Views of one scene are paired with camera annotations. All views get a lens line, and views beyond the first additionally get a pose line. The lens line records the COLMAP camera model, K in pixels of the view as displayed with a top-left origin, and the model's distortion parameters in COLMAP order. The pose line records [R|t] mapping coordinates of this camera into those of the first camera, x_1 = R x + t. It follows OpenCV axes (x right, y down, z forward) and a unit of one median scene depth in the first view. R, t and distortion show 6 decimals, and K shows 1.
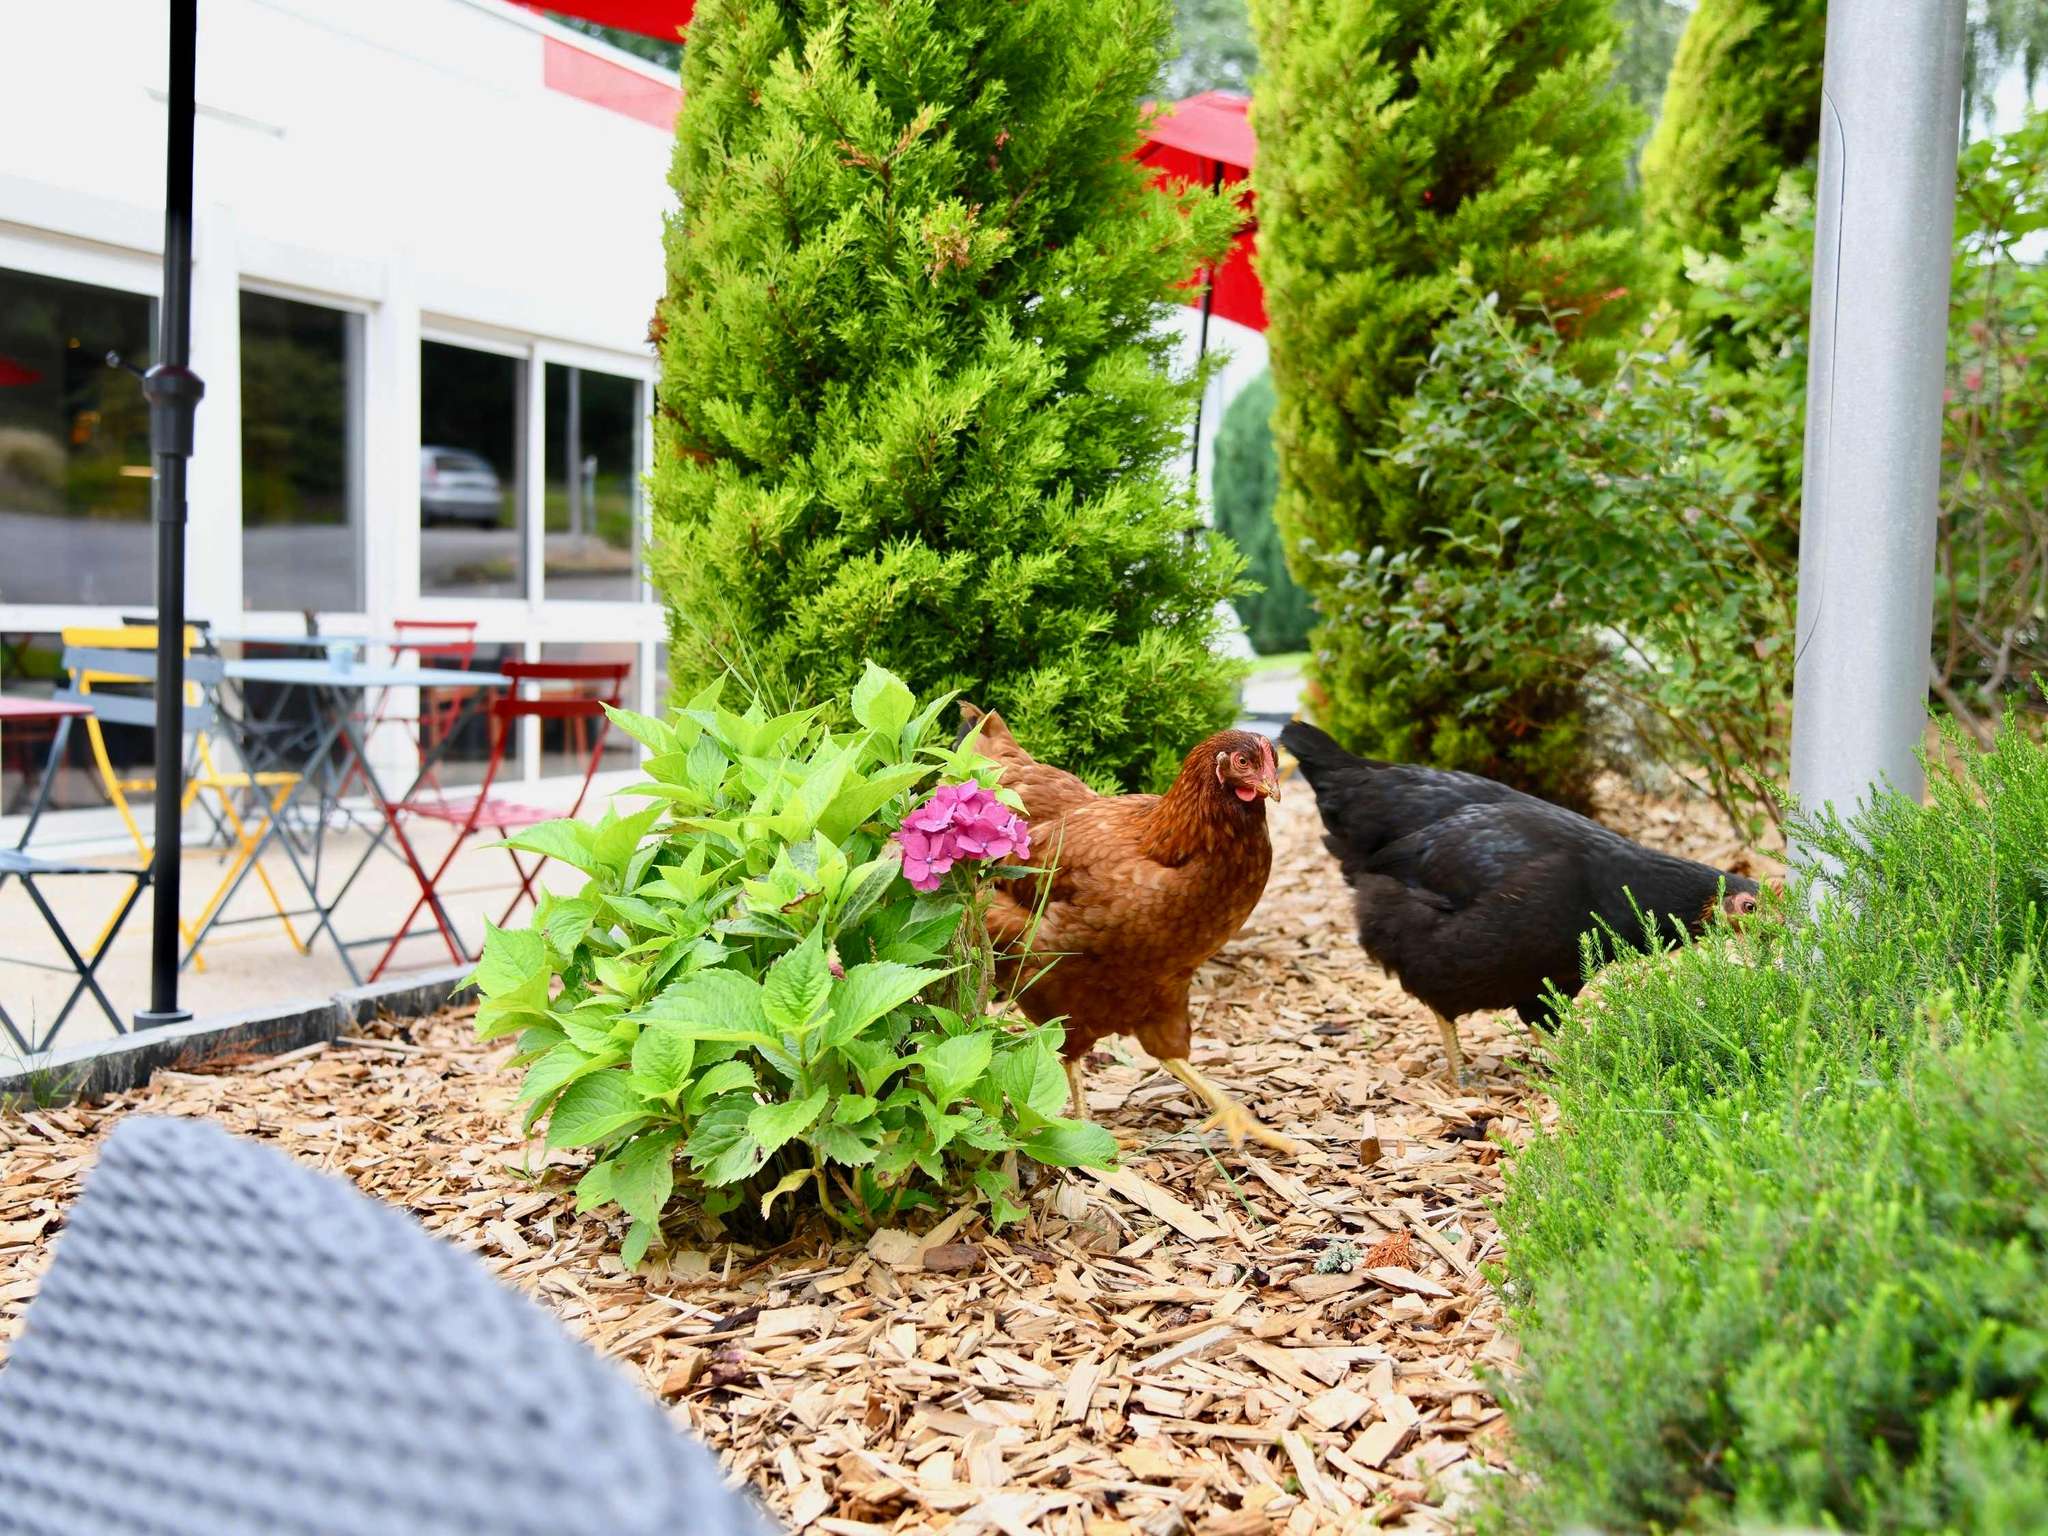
lens RADIAL K [[2265.4, 0, 1023.8], [0, 2265.4, 766.4], [0, 0, 1]] dist [-0.022388, 0.000000]
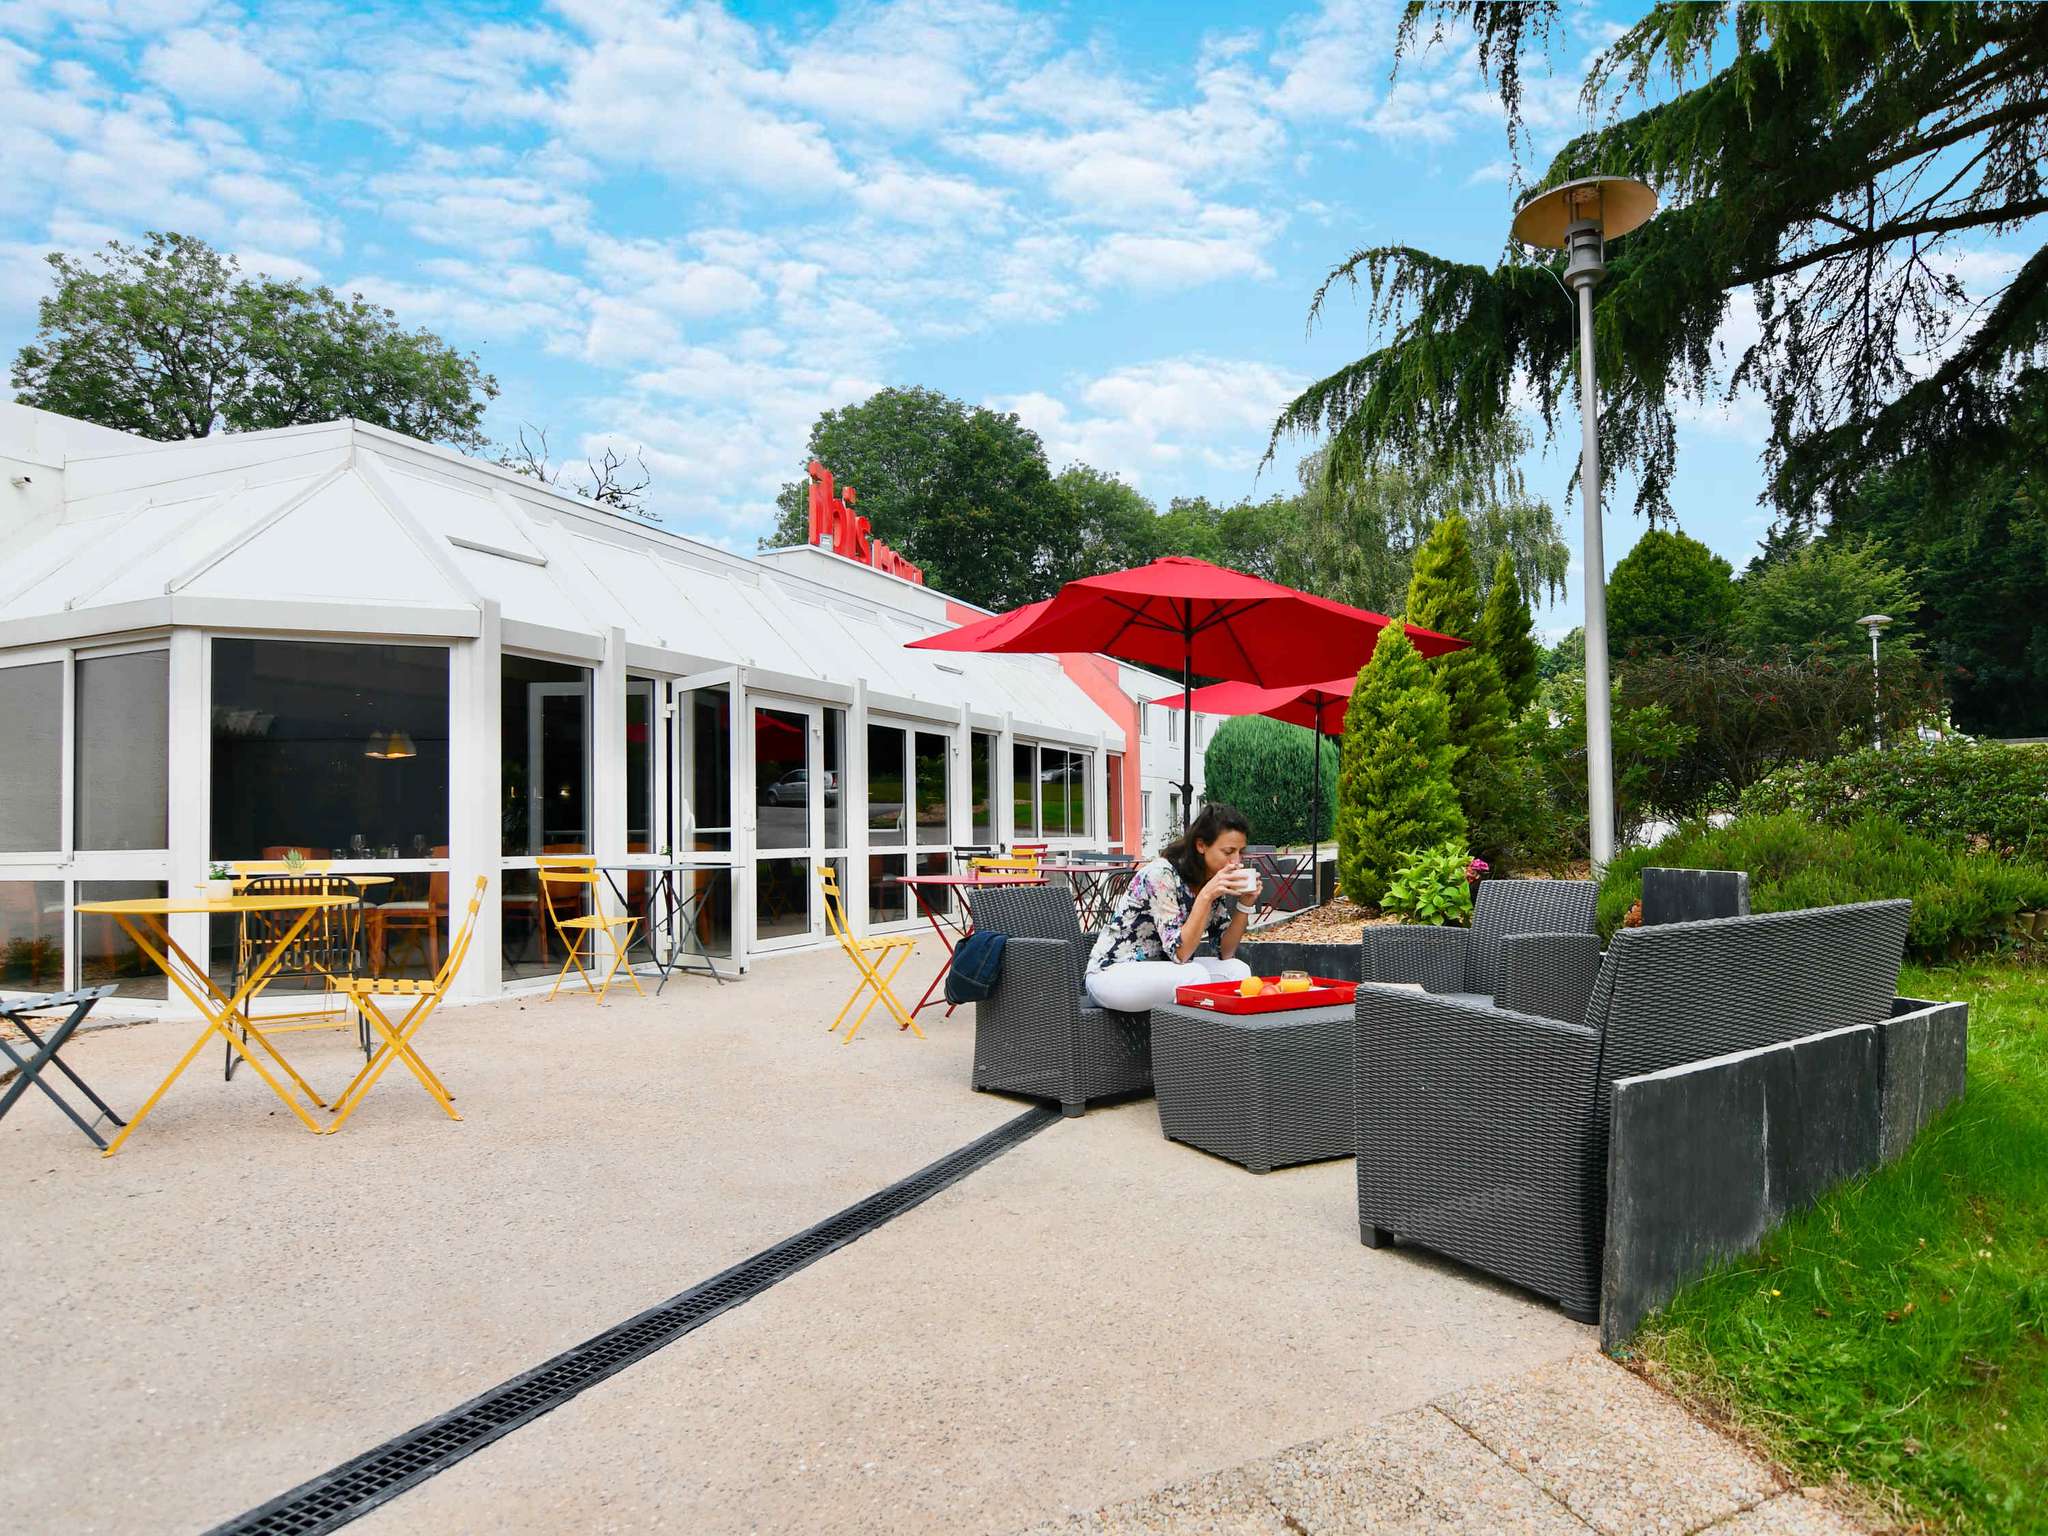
lens RADIAL K [[1642.4, 0, 1024.5], [0, 1642.4, 771.8], [0, 0, 1]] dist [0.006164, 0.000385]
pose [[0.993933, -0.030132, 0.105781, -0.901051], [0.041269, 0.993644, -0.104734, 0.100107], [-0.101953, 0.108464, 0.988859, -1.791502]]
